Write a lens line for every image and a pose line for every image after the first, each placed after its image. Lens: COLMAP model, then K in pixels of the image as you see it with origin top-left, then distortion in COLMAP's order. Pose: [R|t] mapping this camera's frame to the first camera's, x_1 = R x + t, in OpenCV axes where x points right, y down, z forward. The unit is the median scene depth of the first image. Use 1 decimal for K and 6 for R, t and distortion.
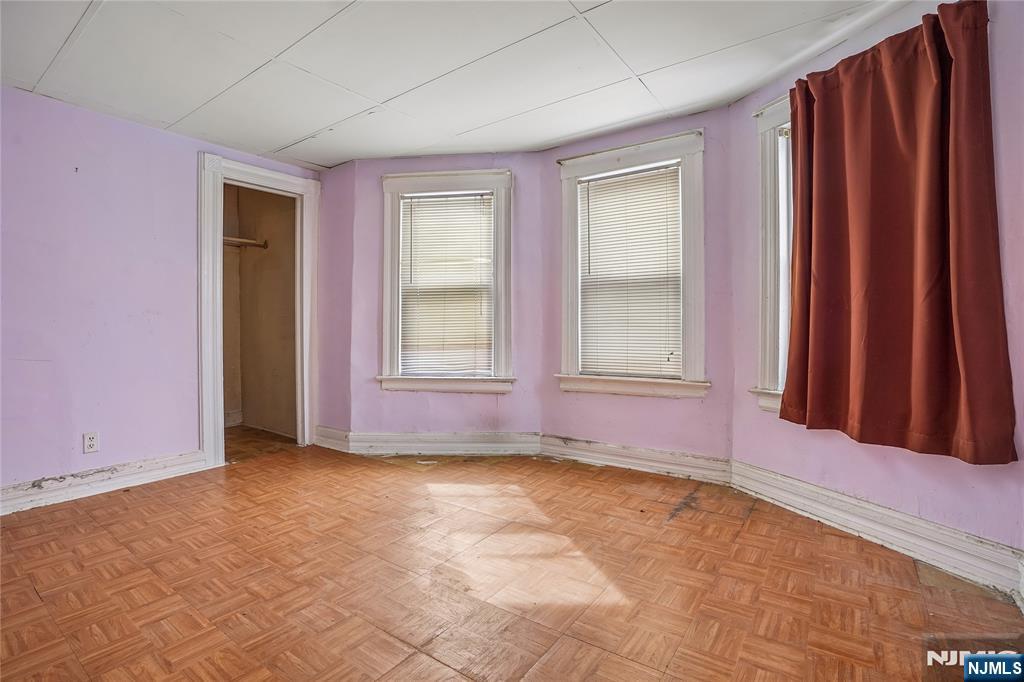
lens RADIAL K [[474.1, 0, 501.5], [0, 474.1, 336.0], [0, 0, 1]] dist [-0.051381, 0.021427]
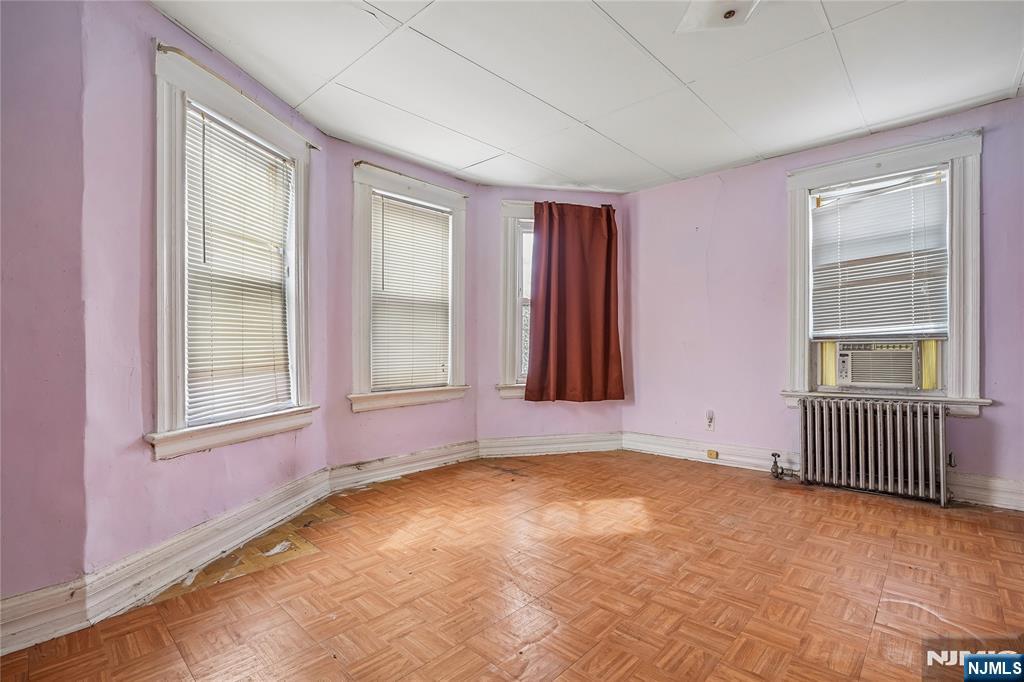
lens RADIAL K [[496.4, 0, 510.5], [0, 496.4, 344.5], [0, 0, 1]] dist [-0.021671, 0.025089]
pose [[0.117187, 0.007216, 0.993084, -0.790944], [0.009628, 0.999918, -0.008402, -0.003946], [-0.993063, 0.010546, 0.117108, 0.594656]]
